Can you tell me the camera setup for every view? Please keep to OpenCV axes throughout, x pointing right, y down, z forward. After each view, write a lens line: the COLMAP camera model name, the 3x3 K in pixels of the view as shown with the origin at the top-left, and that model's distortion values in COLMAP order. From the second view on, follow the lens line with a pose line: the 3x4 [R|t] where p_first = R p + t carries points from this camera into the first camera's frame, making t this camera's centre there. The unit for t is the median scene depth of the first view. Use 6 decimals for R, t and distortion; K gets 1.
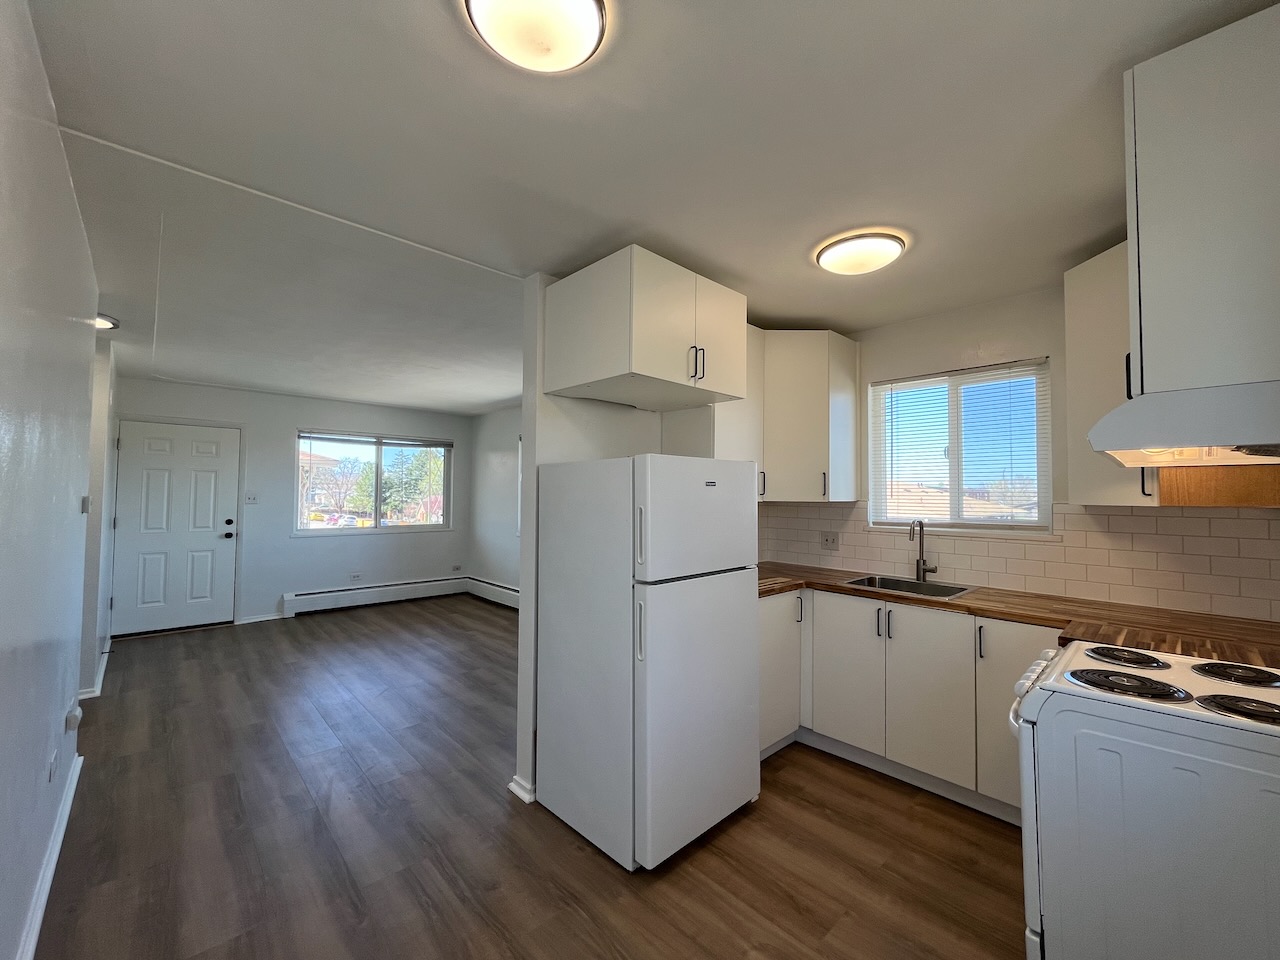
lens RADIAL K [[517.1, 0, 638.2], [0, 517.1, 478.8], [0, 0, 1]] dist [-0.002892, -0.000142]
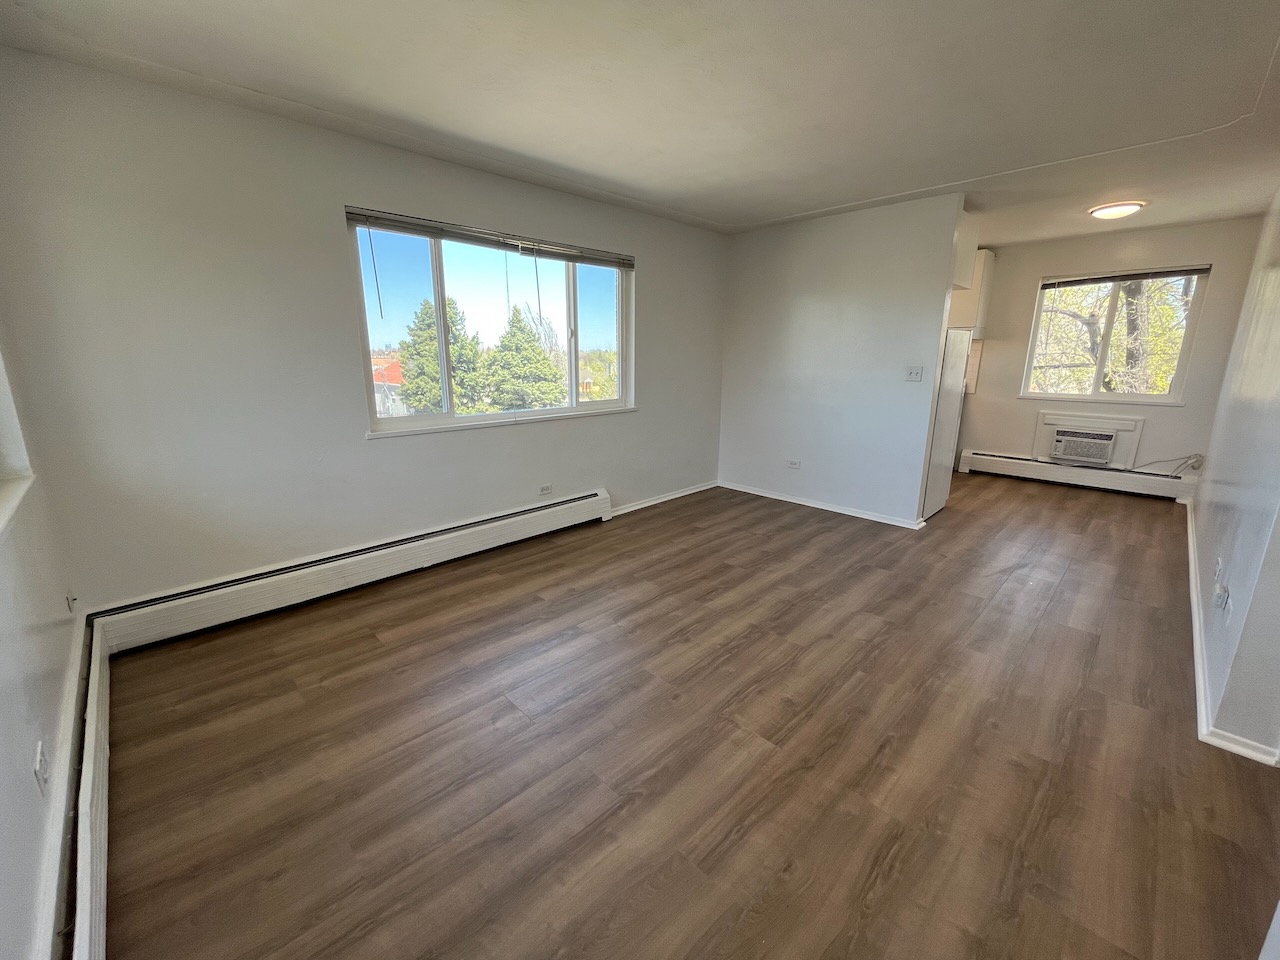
lens RADIAL K [[534.1, 0, 640.0], [0, 534.1, 480.0], [0, 0, 1]] dist [0.012814, -0.000080]
pose [[-0.044154, -0.234476, 0.971119, -1.844718], [-0.035123, 0.971830, 0.233051, 0.074234], [-0.998407, -0.023819, -0.051145, 1.983686]]
